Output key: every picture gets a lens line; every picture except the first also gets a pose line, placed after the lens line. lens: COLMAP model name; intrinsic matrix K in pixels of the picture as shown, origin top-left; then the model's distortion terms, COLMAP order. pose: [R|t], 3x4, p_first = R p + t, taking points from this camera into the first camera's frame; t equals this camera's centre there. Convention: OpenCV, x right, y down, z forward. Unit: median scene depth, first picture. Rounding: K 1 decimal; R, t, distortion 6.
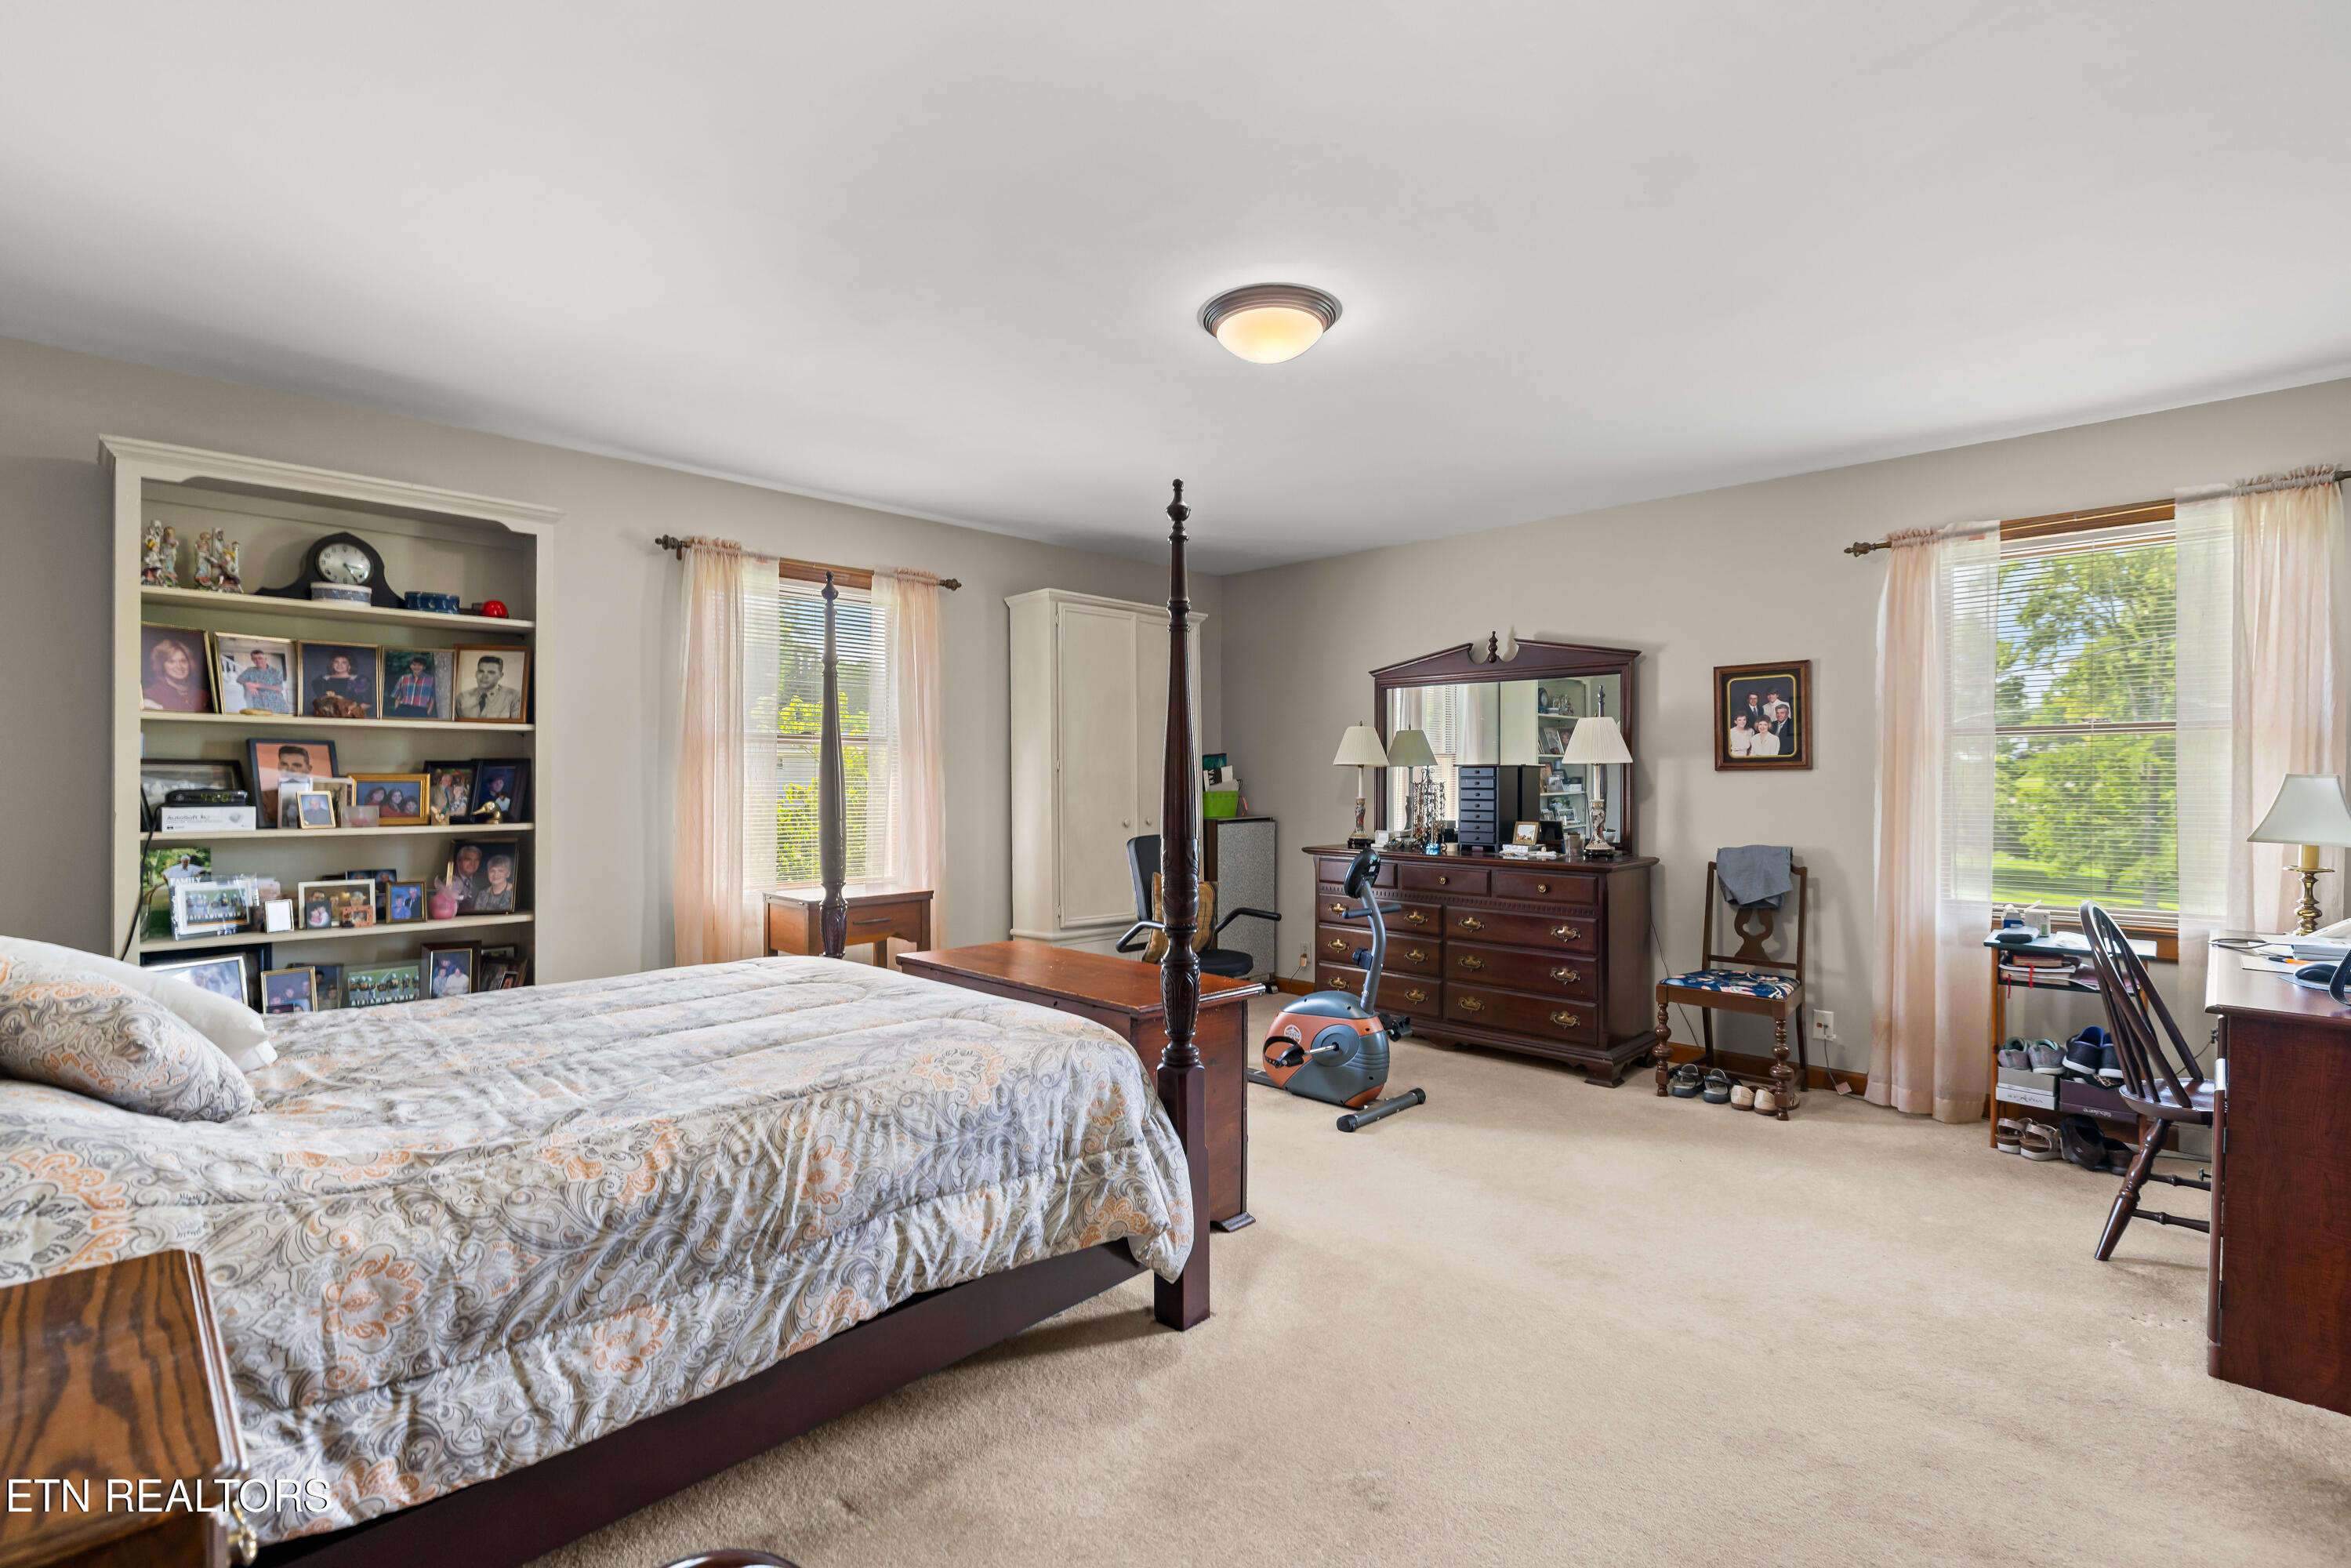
lens RADIAL K [[1081.1, 0, 1175.5], [0, 1081.1, 784.0], [0, 0, 1]] dist [-0.000903, 0.000154]
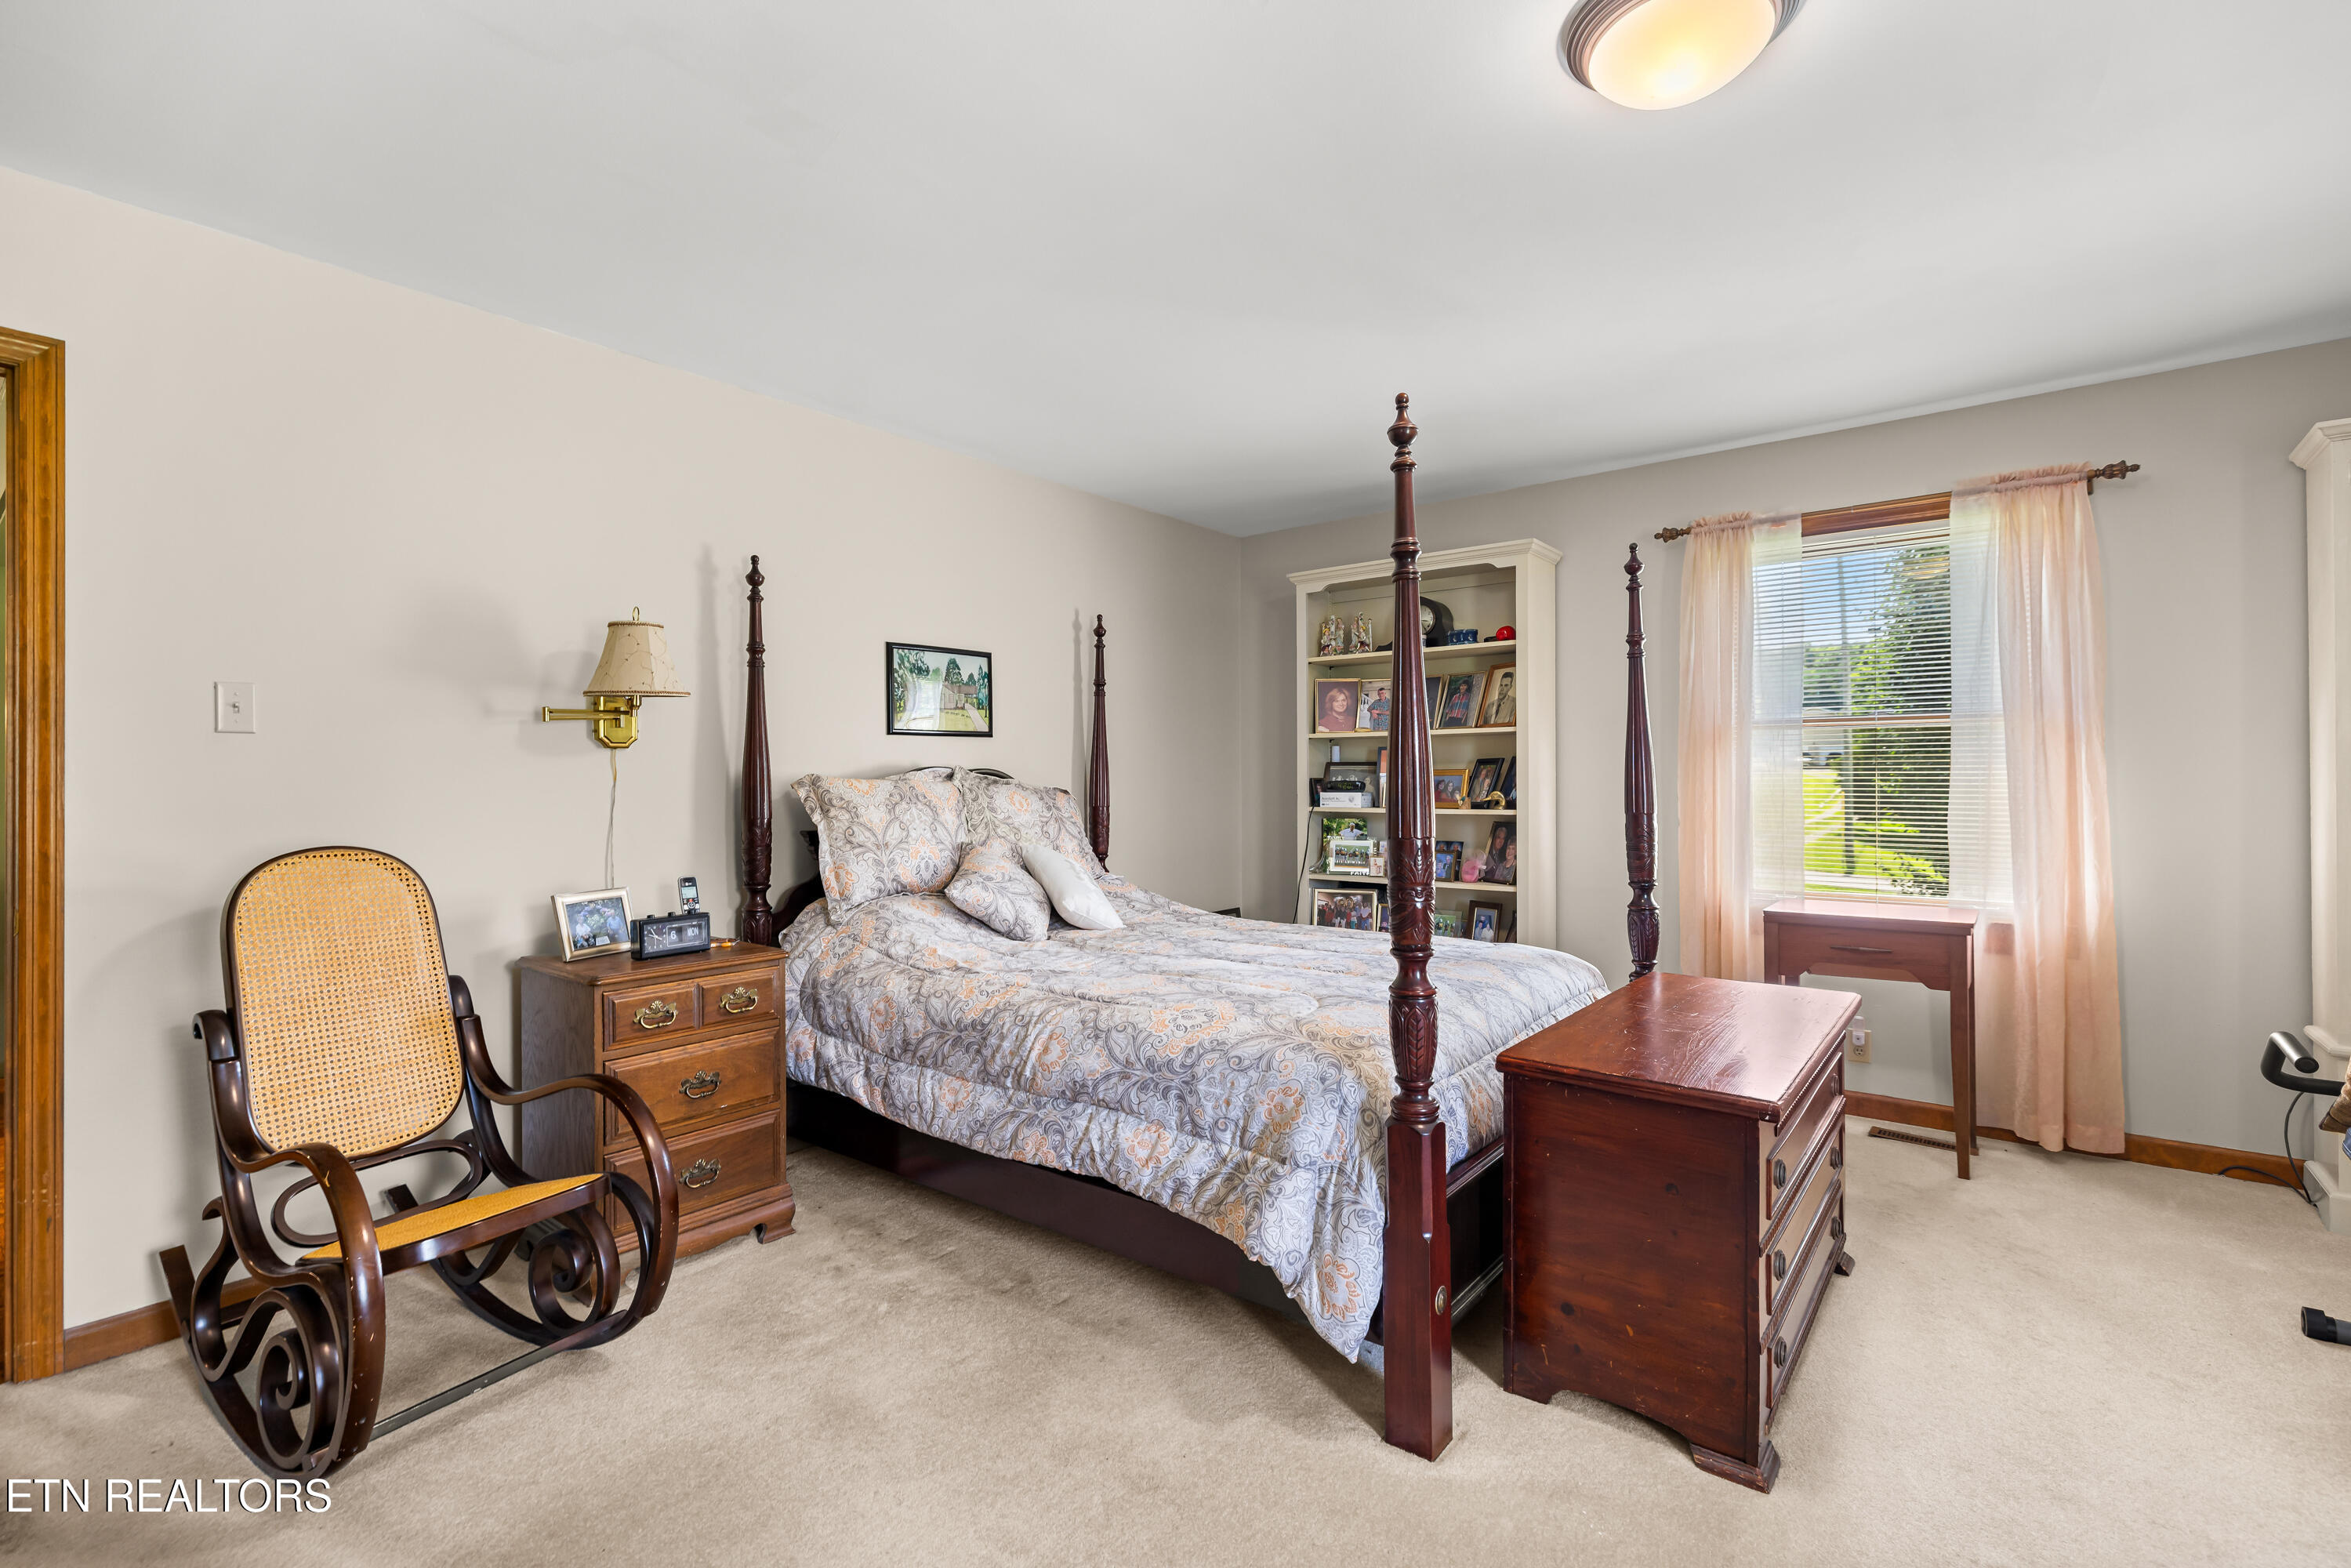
lens RADIAL K [[1069.0, 0, 1175.5], [0, 1069.0, 784.0], [0, 0, 1]] dist [0.013944, -0.000202]
pose [[0.096411, 0.001816, -0.995340, 0.924779], [-0.002088, 0.999997, 0.001622, 0.011193], [0.995339, 0.001922, 0.096415, 0.888906]]
